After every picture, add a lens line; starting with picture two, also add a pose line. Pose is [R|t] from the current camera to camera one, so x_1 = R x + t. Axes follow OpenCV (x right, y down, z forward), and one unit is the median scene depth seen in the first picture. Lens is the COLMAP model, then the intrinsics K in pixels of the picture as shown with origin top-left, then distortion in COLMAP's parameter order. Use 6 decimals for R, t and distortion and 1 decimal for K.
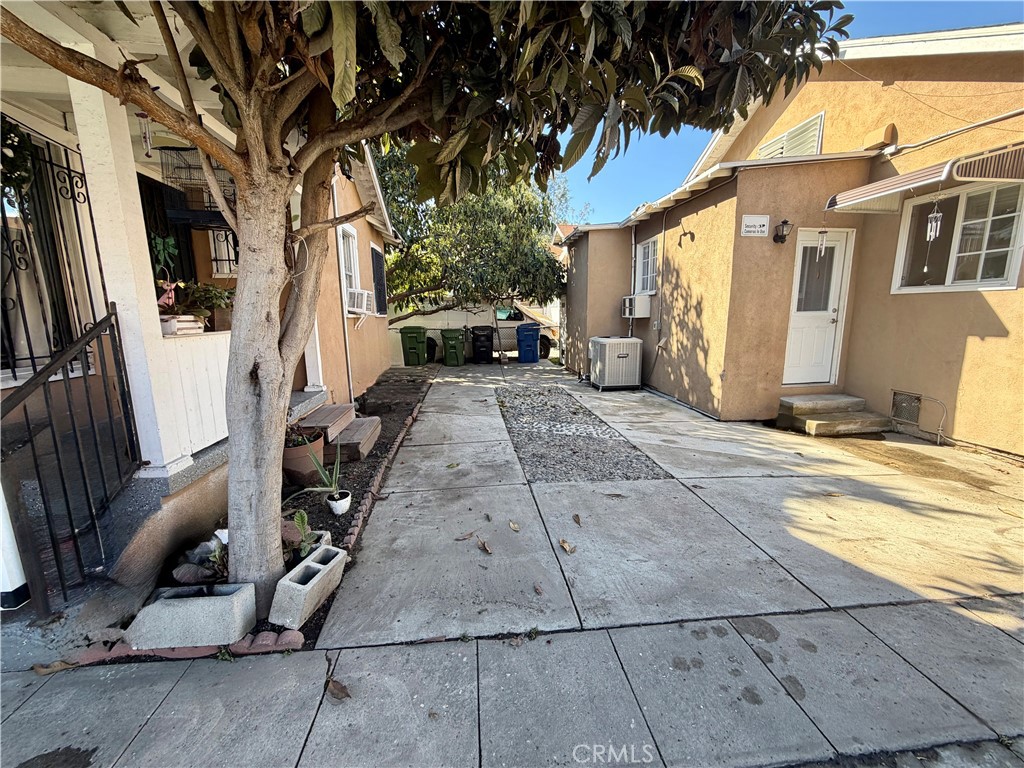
lens RADIAL K [[408.3, 0, 511.2], [0, 408.3, 382.1], [0, 0, 1]] dist [0.000152, -0.000051]
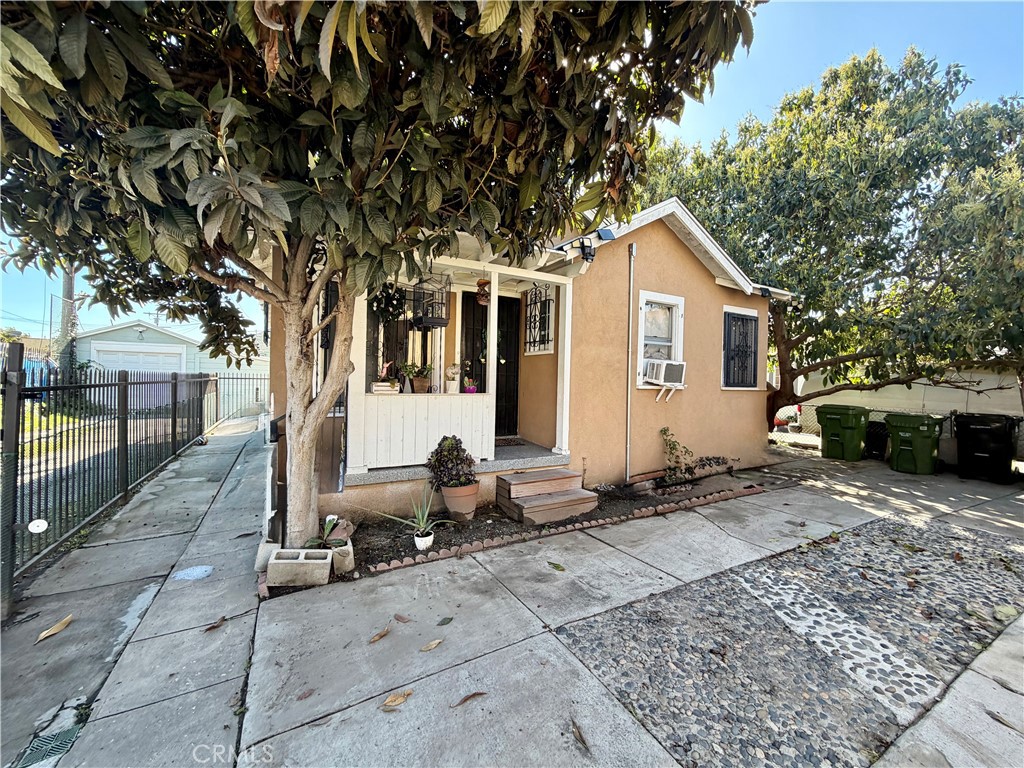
lens RADIAL K [[408.3, 0, 509.0], [0, 408.3, 381.9], [0, 0, 1]] dist [0.000152, -0.000051]
pose [[0.381856, 0.025276, -0.923876, 0.490919], [-0.176478, 0.983227, -0.046042, -0.095041], [0.907216, 0.180625, 0.379911, 0.441555]]
